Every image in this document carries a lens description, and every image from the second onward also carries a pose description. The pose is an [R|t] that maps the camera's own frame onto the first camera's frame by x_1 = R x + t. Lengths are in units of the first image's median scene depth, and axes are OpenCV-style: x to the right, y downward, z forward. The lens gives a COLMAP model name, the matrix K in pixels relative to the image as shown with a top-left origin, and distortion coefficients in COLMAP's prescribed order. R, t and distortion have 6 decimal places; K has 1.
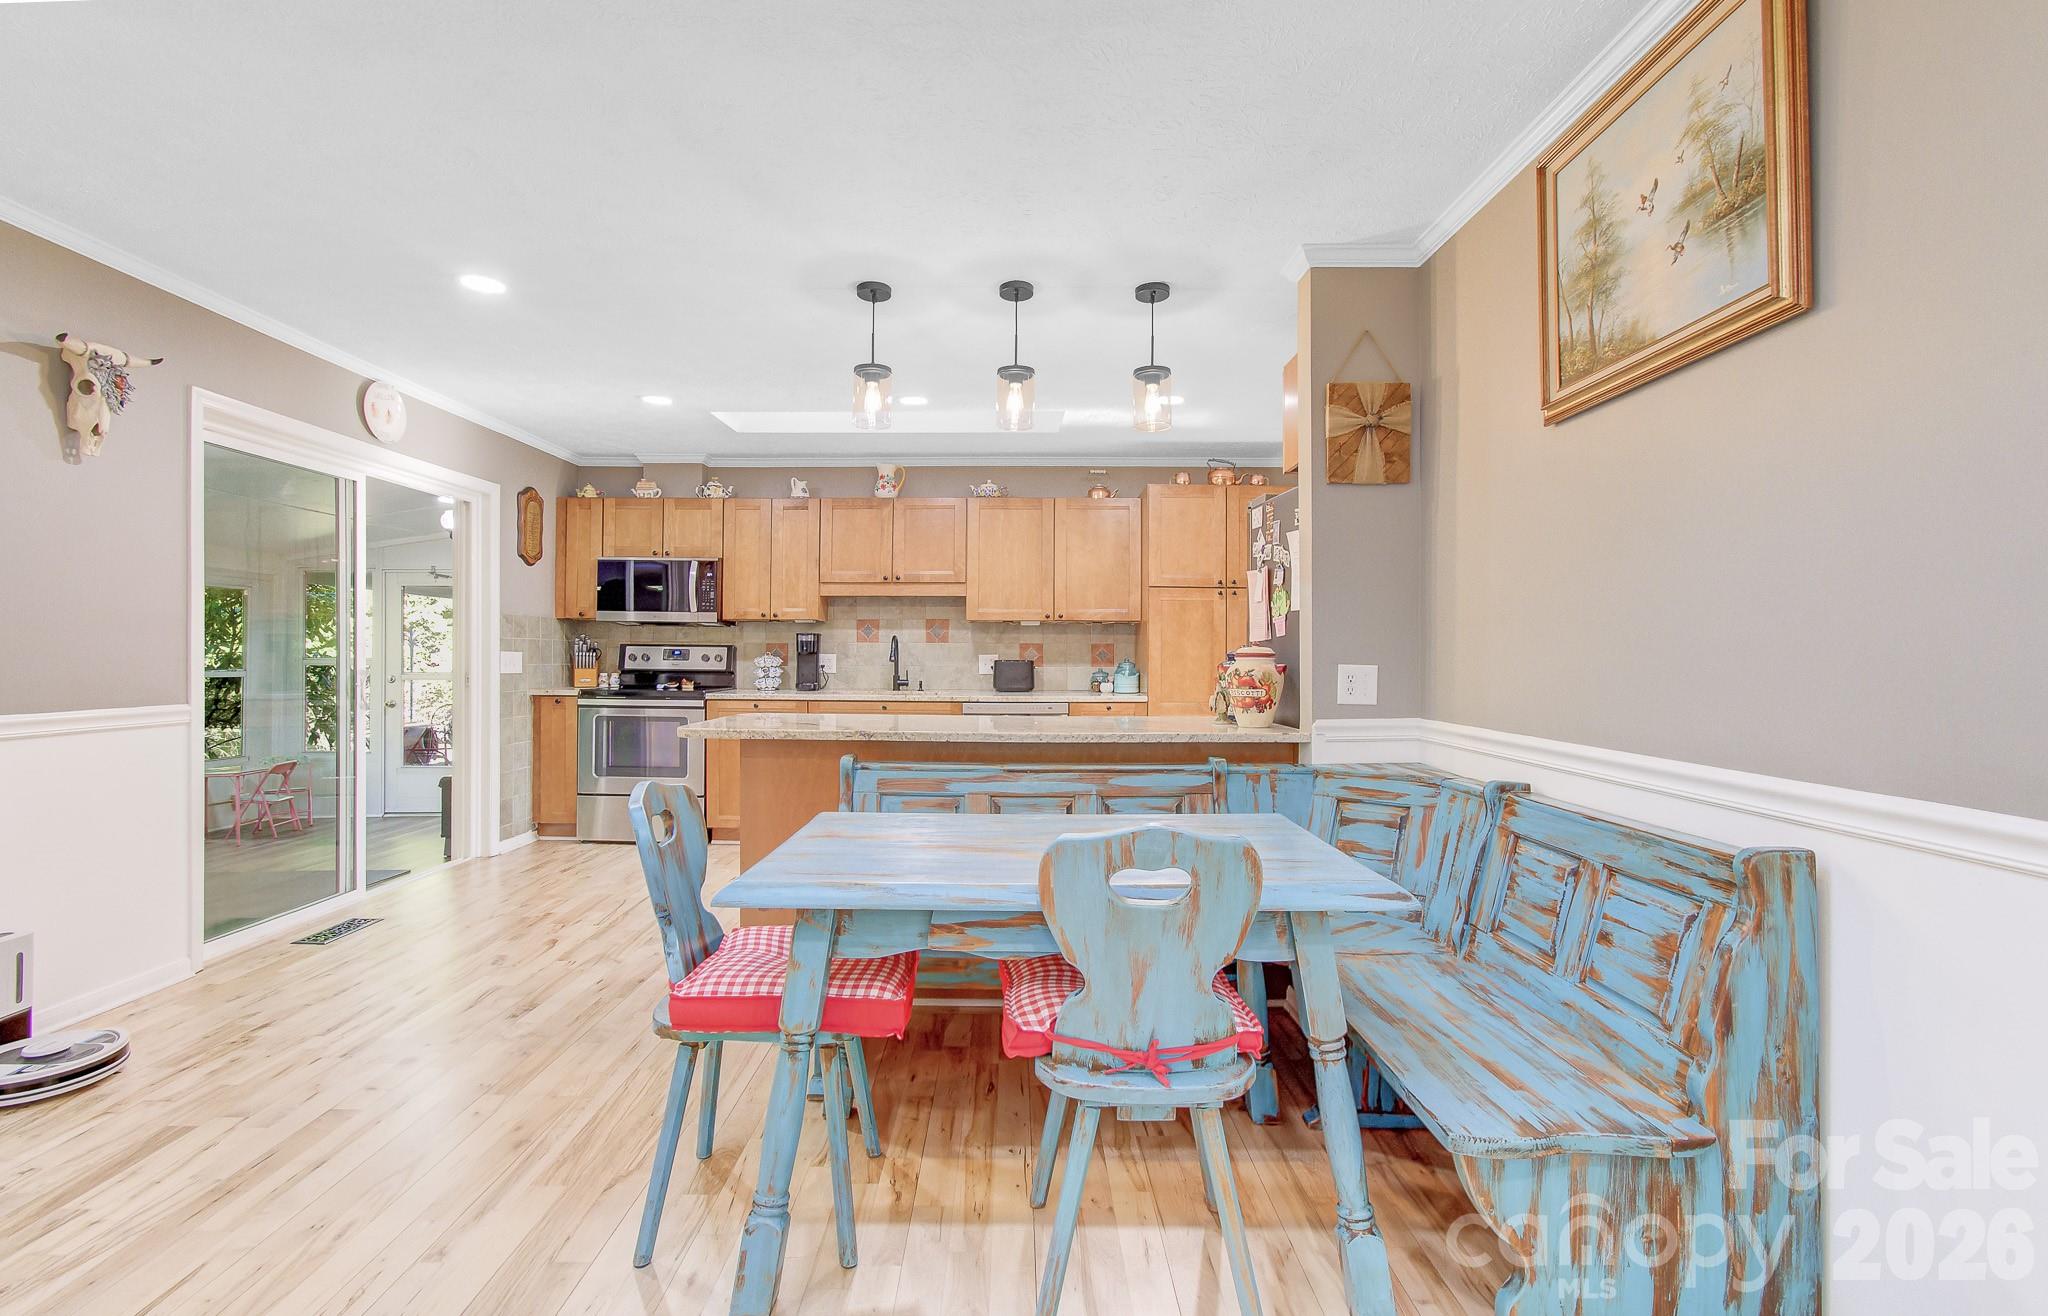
lens RADIAL K [[934.6, 0, 1014.0], [0, 934.6, 658.1], [0, 0, 1]] dist [-0.004837, -0.000015]
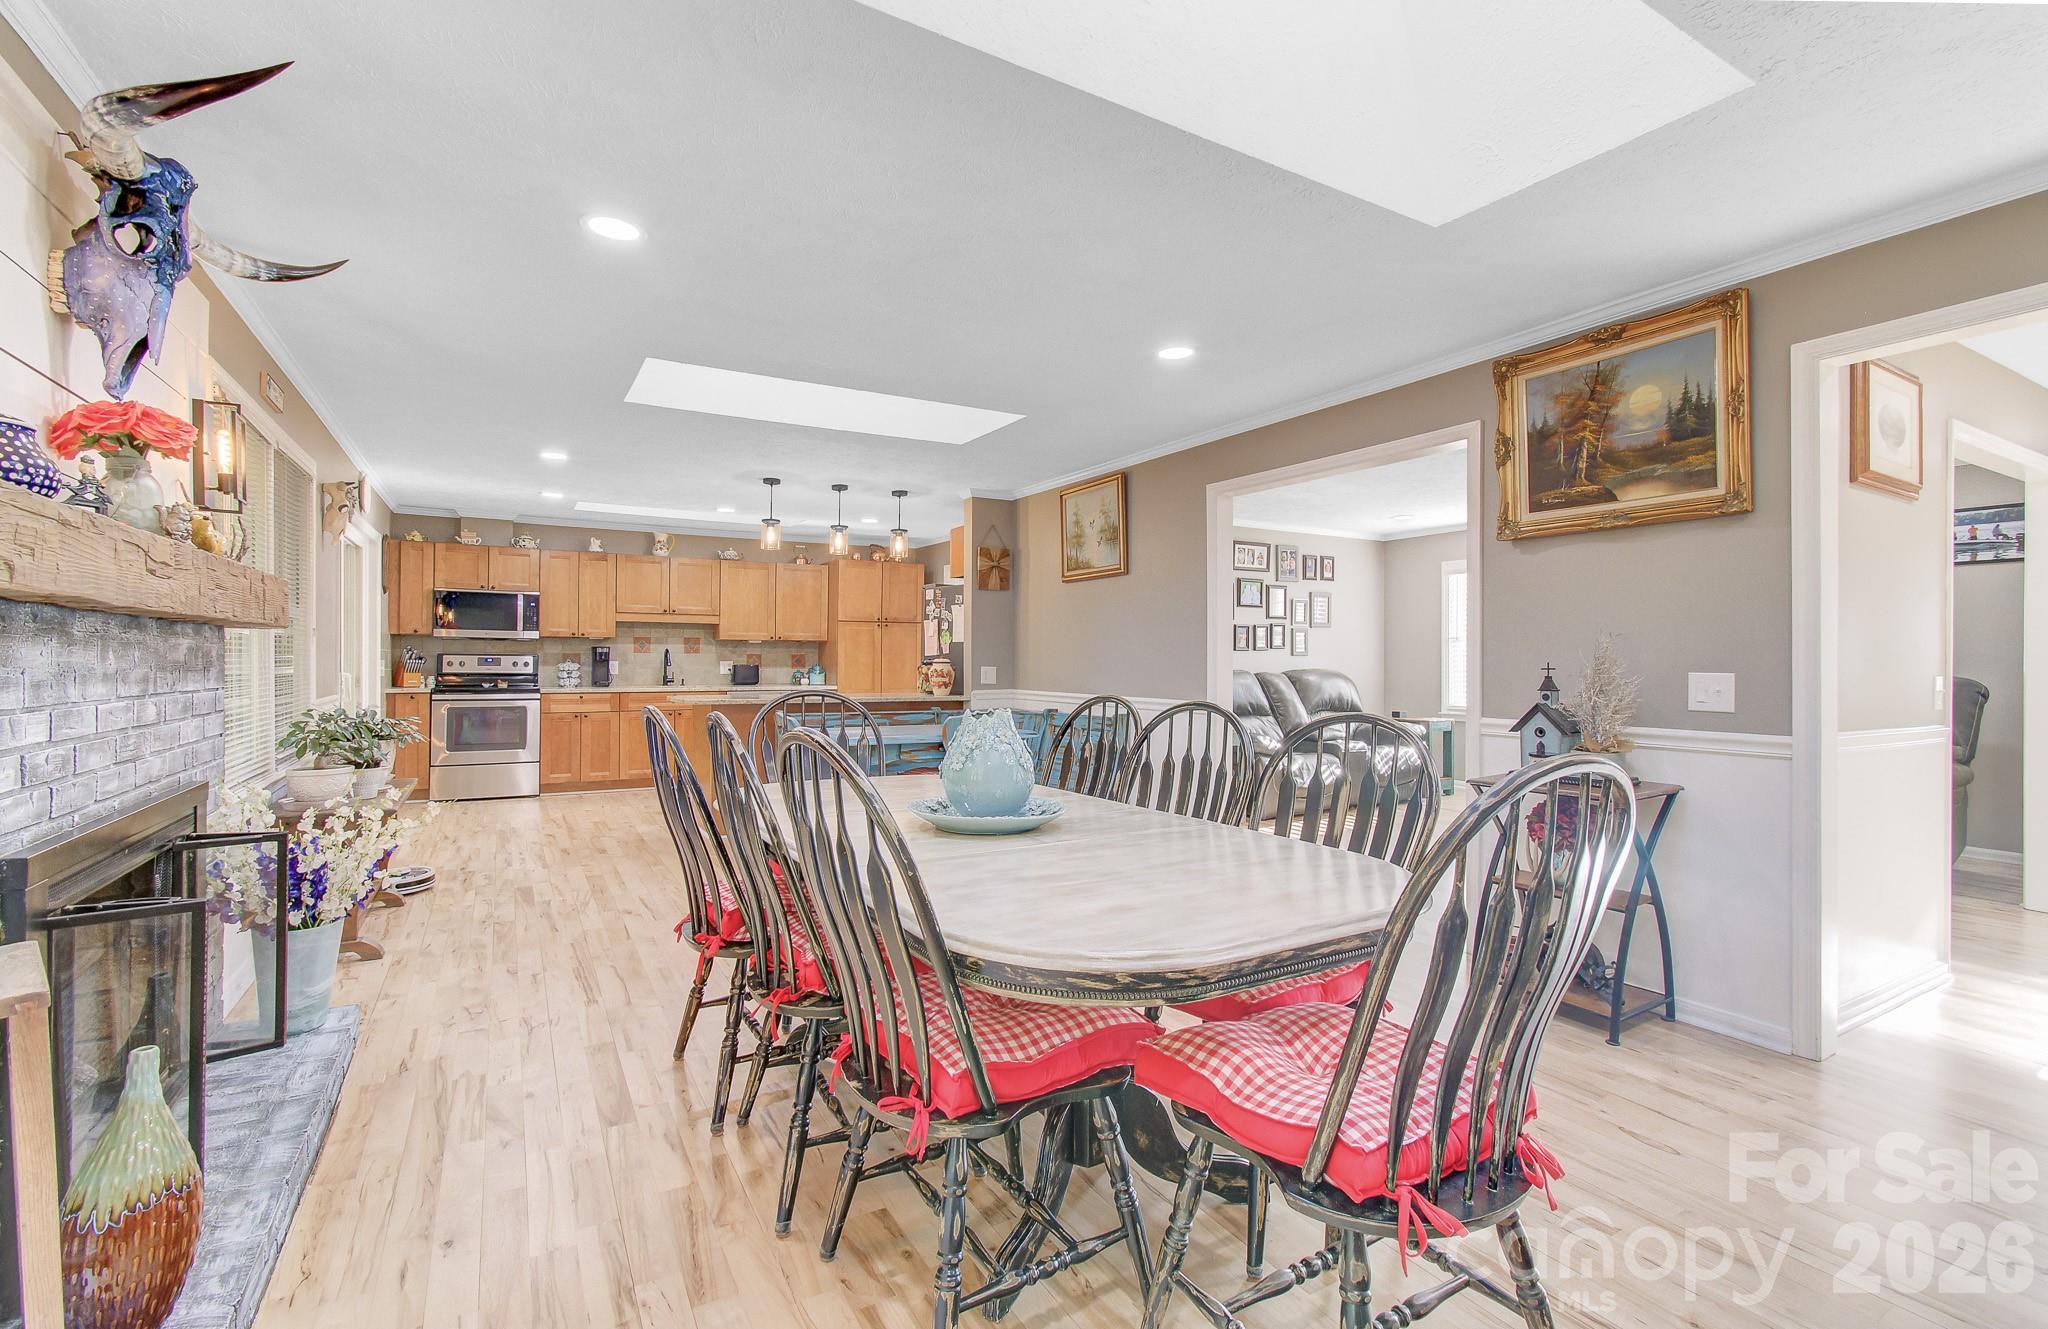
lens RADIAL K [[903.1, 0, 1024.0], [0, 903.1, 664.5], [0, 0, 1]] dist [-0.002639, 0.000018]
pose [[0.867733, -0.001581, 0.497028, -0.358256], [0.001092, 0.999999, 0.001275, -0.000378], [-0.497030, -0.000563, 0.867733, -0.530829]]
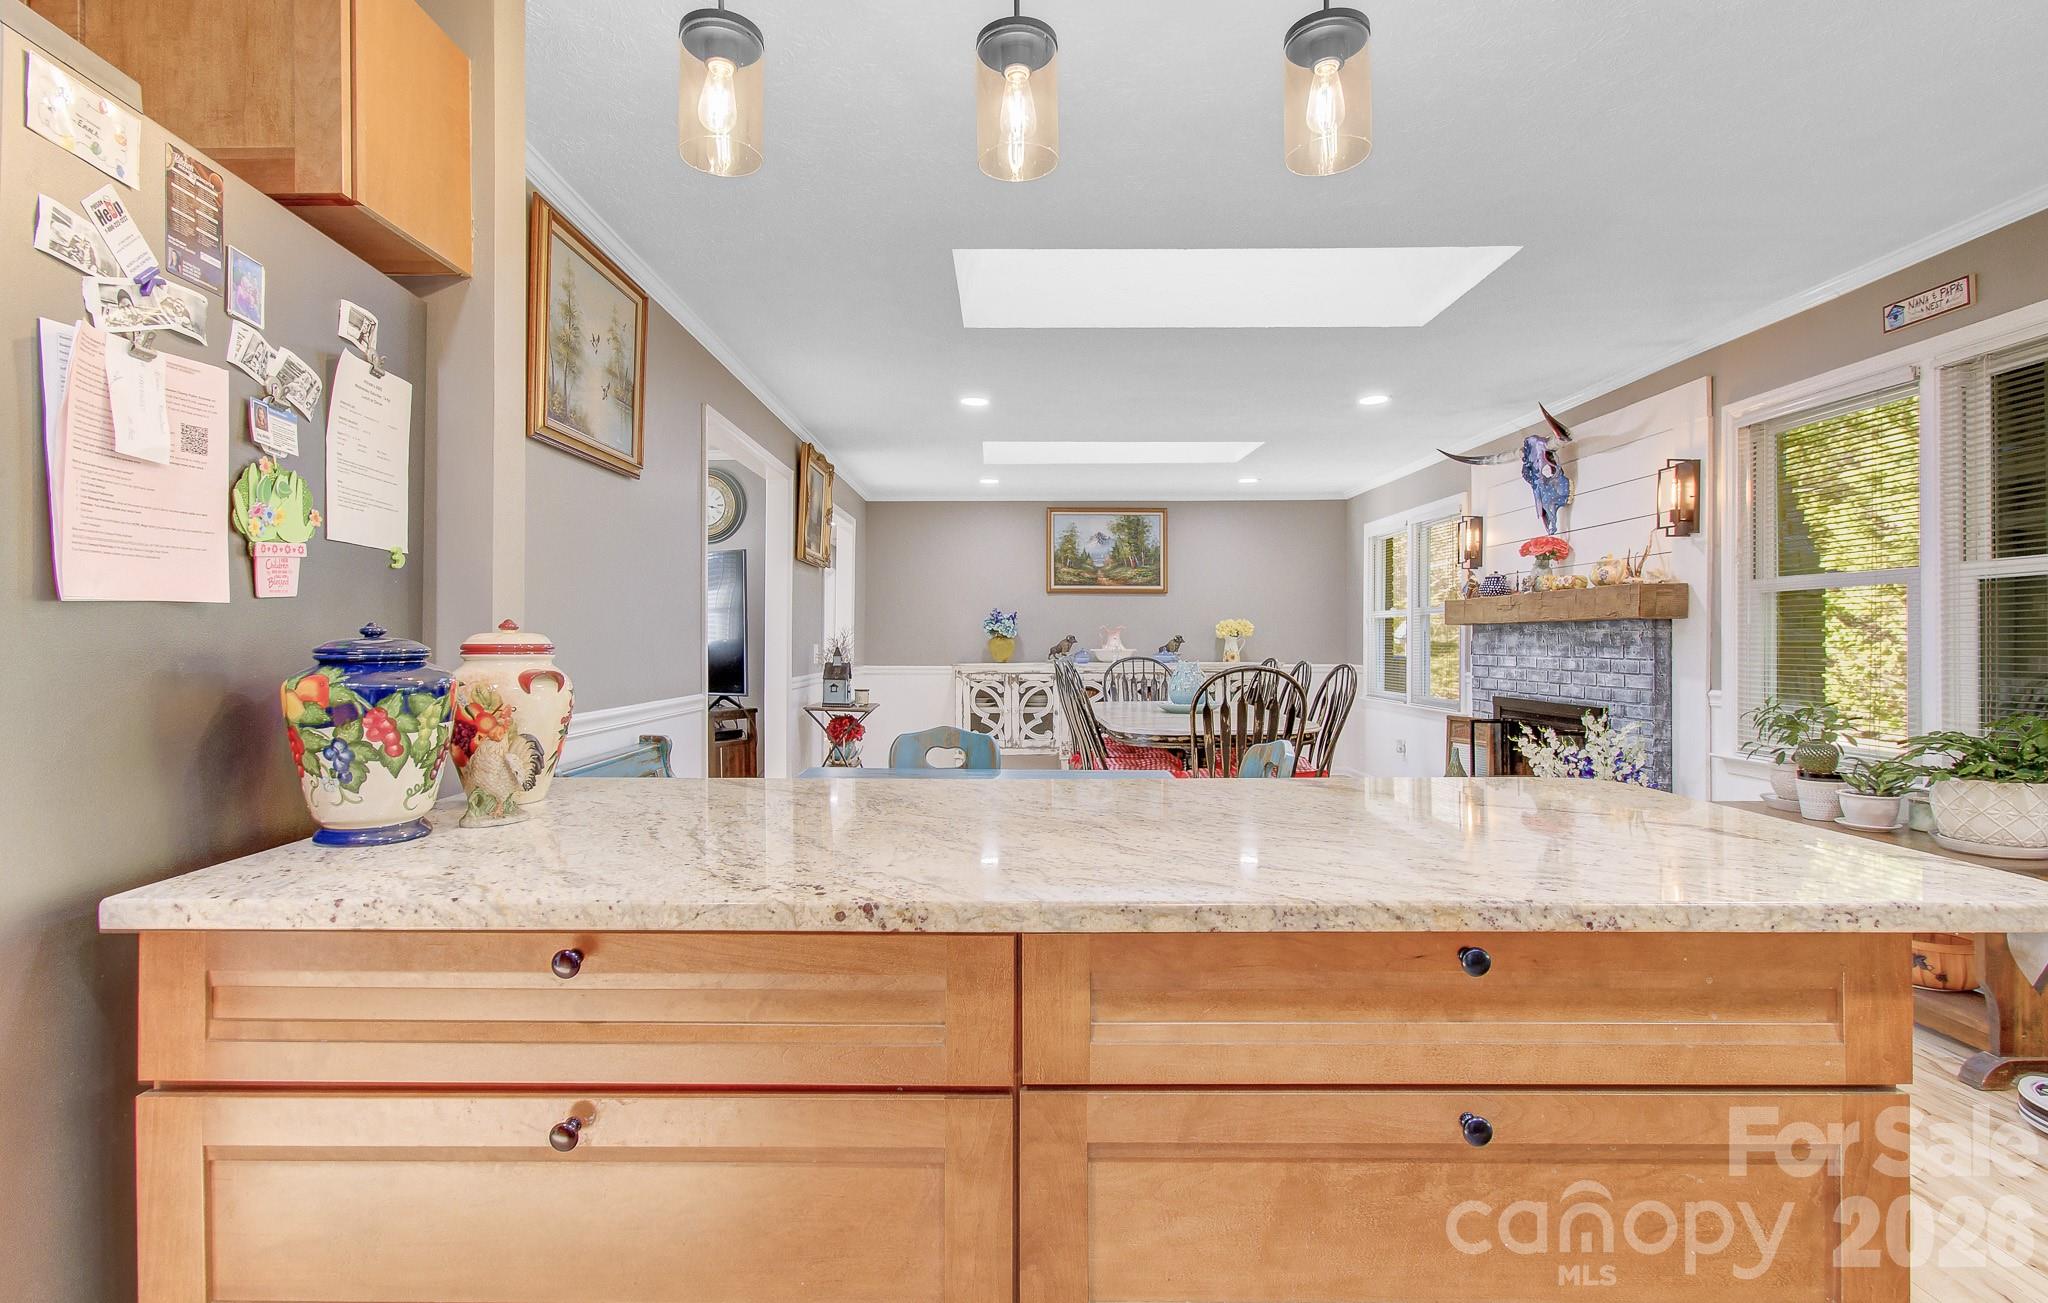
lens RADIAL K [[991.8, 0, 1024.0], [0, 991.8, 651.5], [0, 0, 1]] dist [-0.000003, 0.000118]
pose [[-0.999996, -0.001558, -0.002332, -0.007425], [-0.001596, 0.999858, 0.016788, -0.006056], [0.002305, 0.016792, -0.999856, 0.825836]]
